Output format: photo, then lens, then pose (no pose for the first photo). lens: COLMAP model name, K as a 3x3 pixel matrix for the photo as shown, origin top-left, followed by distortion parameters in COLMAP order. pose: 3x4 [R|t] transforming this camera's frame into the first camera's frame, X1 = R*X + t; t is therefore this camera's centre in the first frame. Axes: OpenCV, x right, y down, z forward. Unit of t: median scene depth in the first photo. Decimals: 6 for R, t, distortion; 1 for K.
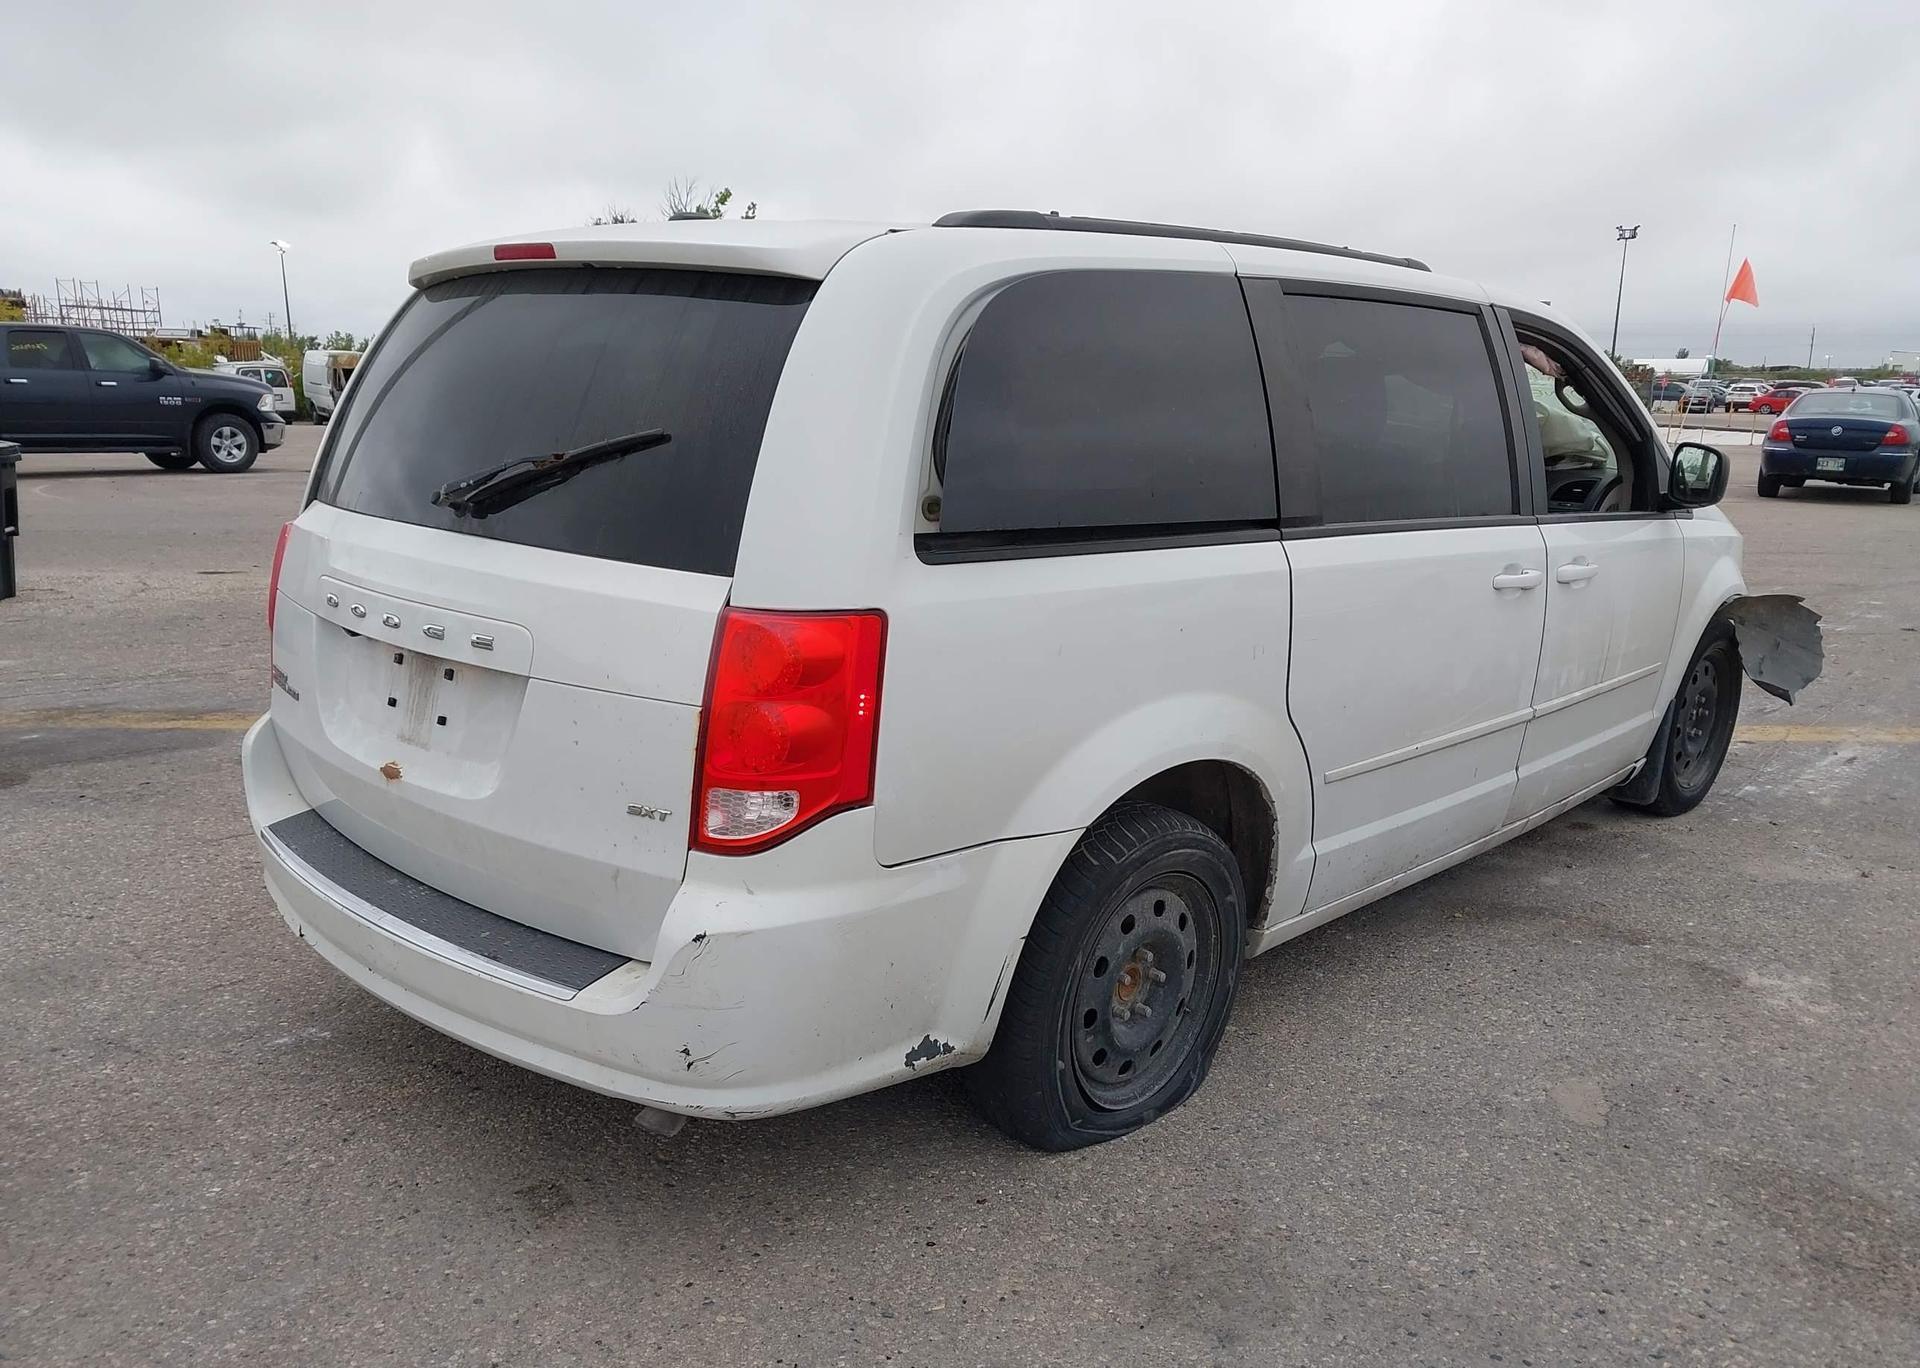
lens RADIAL K [[1527.6, 0, 965.0], [0, 1527.6, 691.5], [0, 0, 1]] dist [0.032251, -0.045778]
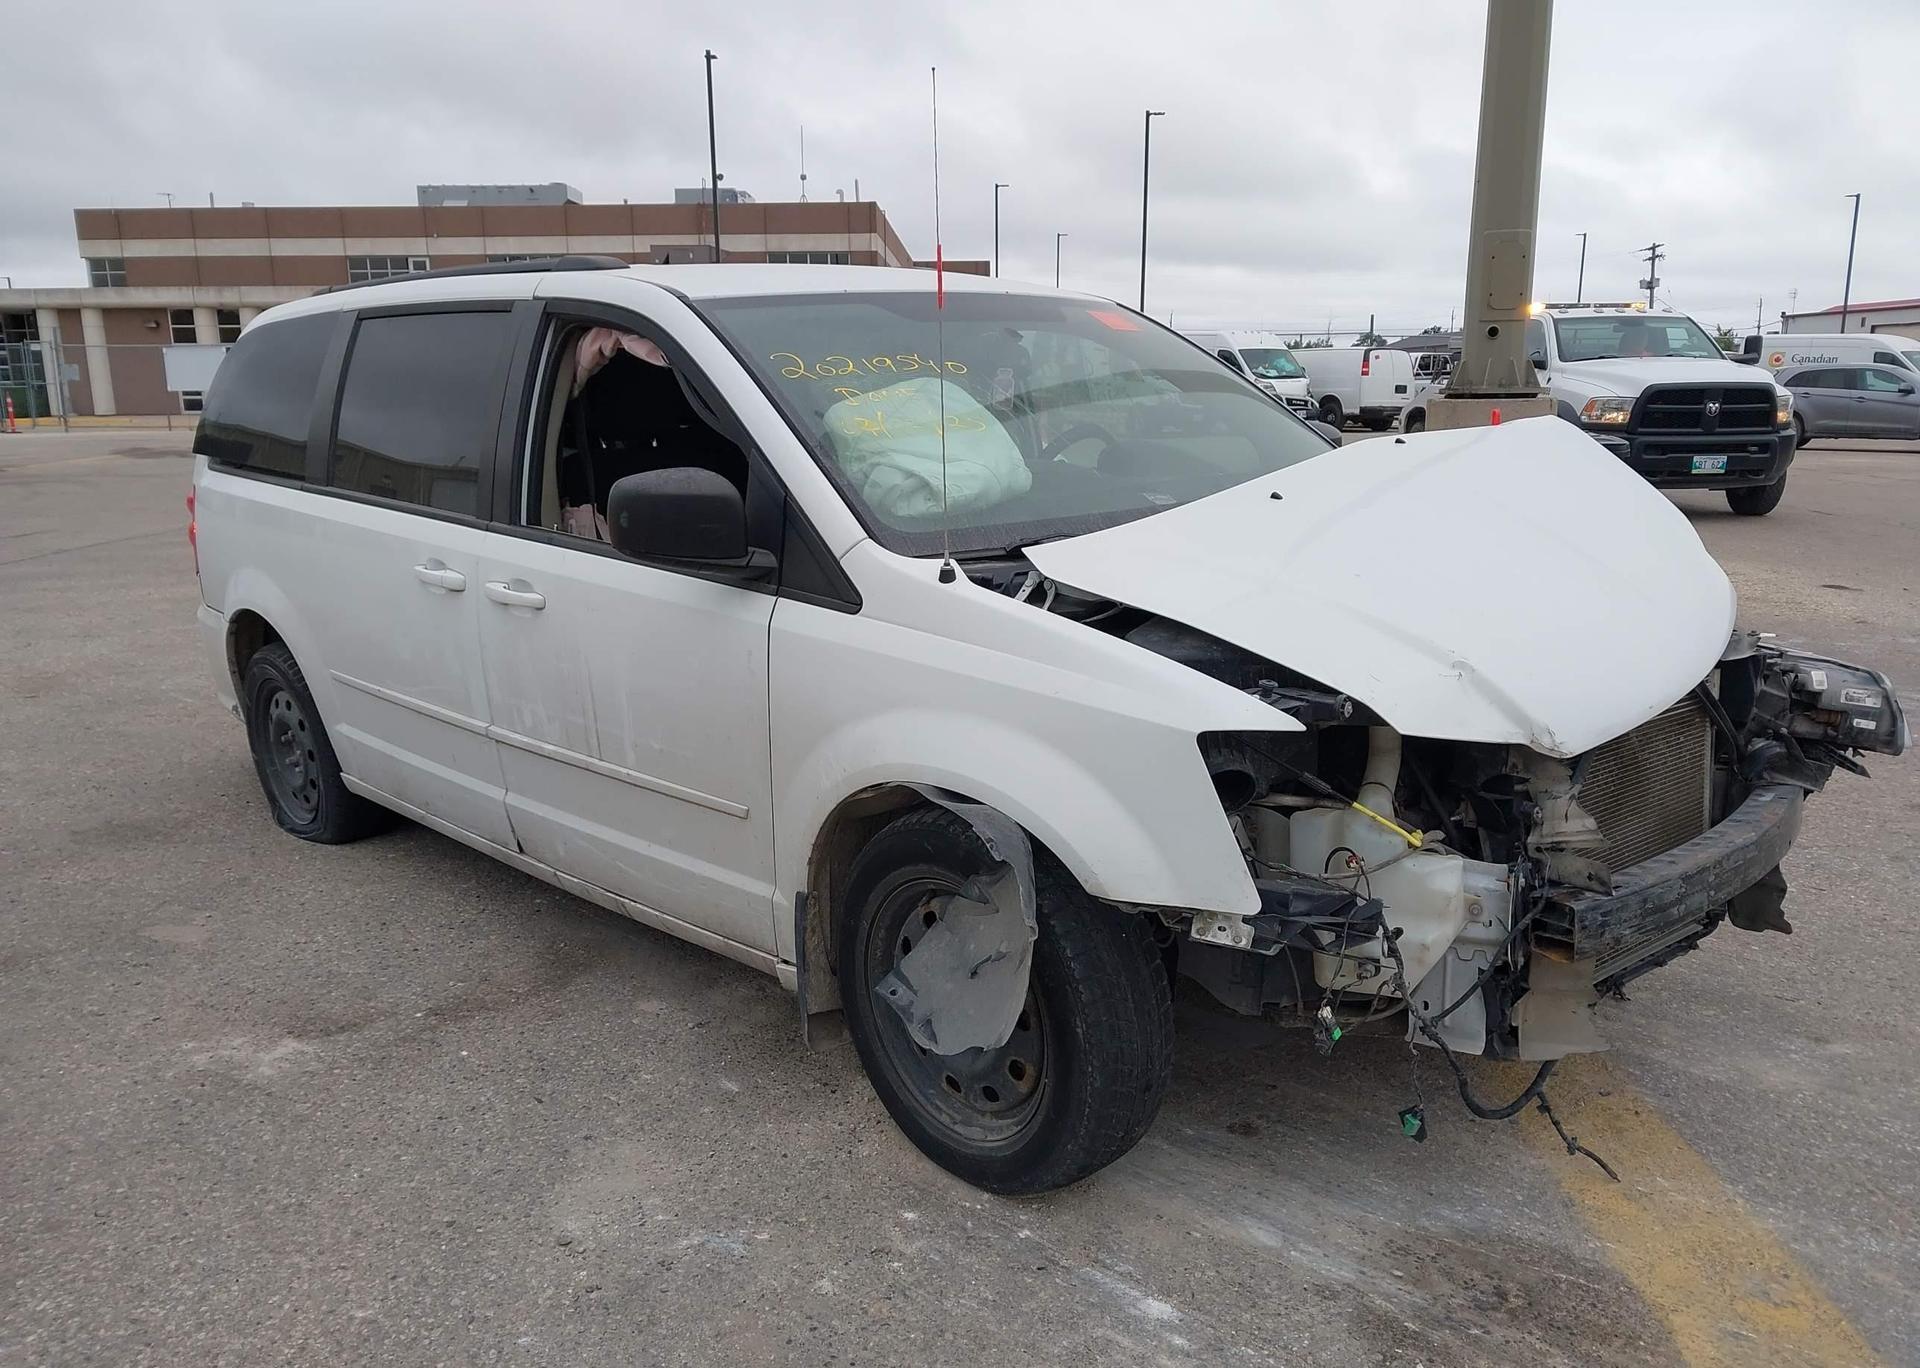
lens RADIAL K [[1527.6, 0, 957.4], [0, 1527.6, 685.0], [0, 0, 1]] dist [0.032251, -0.045778]
pose [[-0.050770, 0.185290, -0.981372, 1.658853], [-0.194097, 0.962072, 0.191687, -0.325678], [0.979668, 0.200213, -0.012880, 1.674869]]
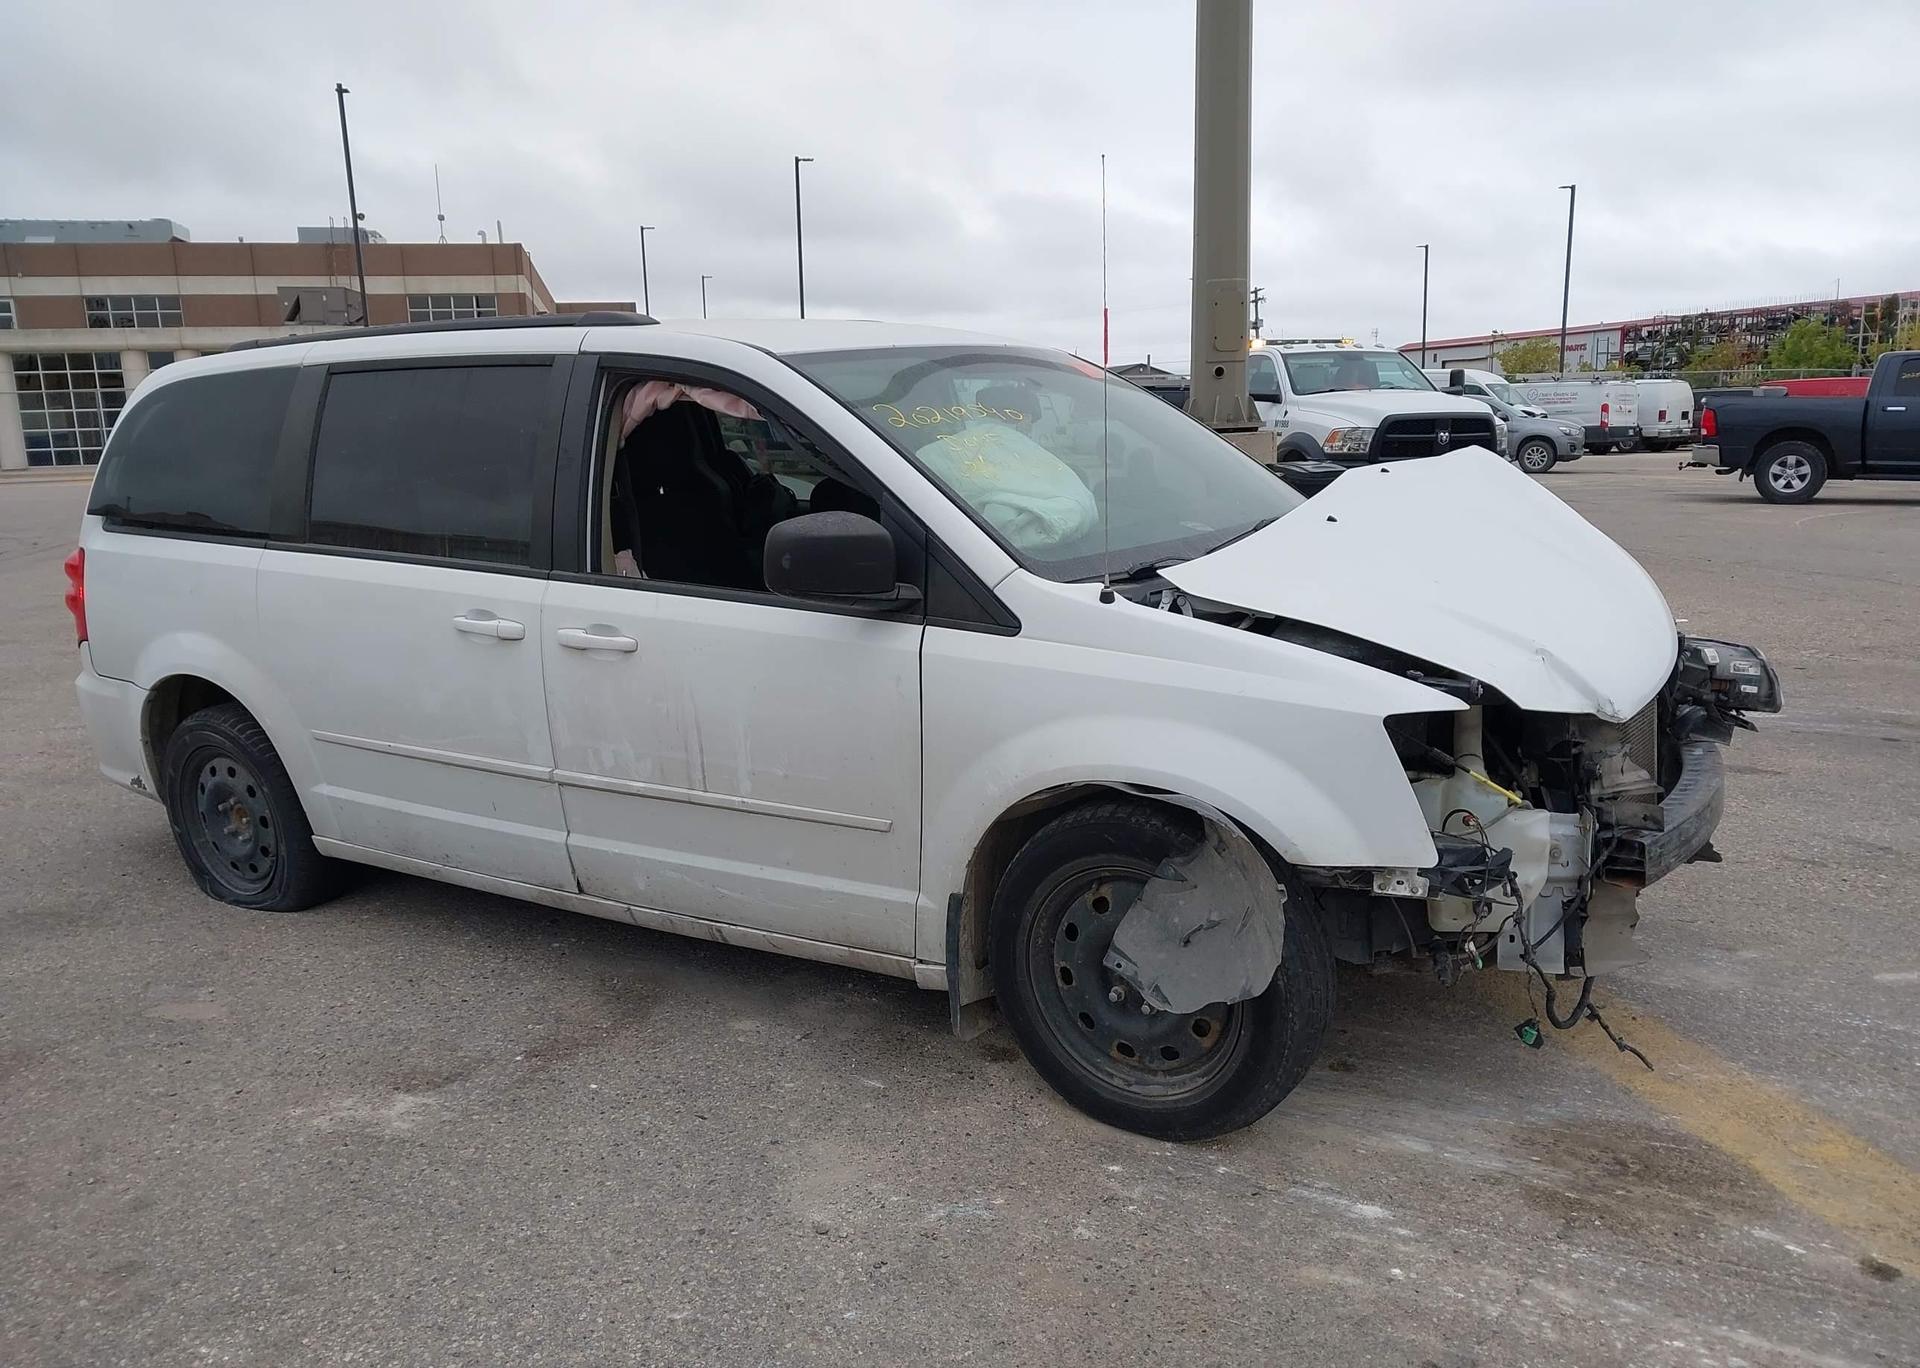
lens RADIAL K [[1527.6, 0, 953.0], [0, 1527.6, 684.1], [0, 0, 1]] dist [0.032251, -0.045778]
pose [[0.178527, 0.156469, -0.971414, 1.742591], [-0.172521, 0.976958, 0.125656, -0.268590], [0.968692, 0.145157, 0.201408, 1.353334]]
